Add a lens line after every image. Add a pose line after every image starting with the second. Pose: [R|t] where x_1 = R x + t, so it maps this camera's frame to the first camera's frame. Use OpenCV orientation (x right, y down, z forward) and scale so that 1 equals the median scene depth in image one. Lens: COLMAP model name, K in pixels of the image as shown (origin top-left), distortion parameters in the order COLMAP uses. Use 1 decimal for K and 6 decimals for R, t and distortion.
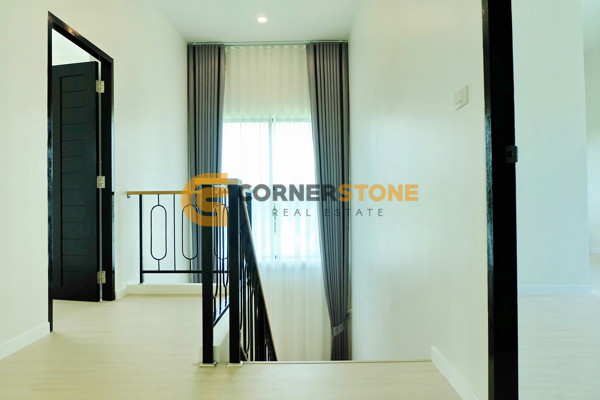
lens RADIAL K [[394.9, 0, 300.0], [0, 394.9, 200.0], [0, 0, 1]] dist [-0.027305, 0.000528]
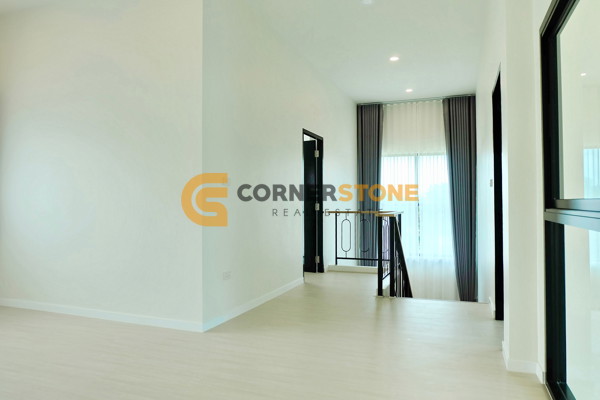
lens RADIAL K [[415.8, 0, 322.7], [0, 415.8, 200.9], [0, 0, 1]] dist [-0.001062, 0.000396]
pose [[0.950825, 0.000976, -0.309728, 0.070005], [-0.000885, 1.000000, 0.000435, -0.046226], [0.309728, -0.000140, 0.950825, -0.512297]]
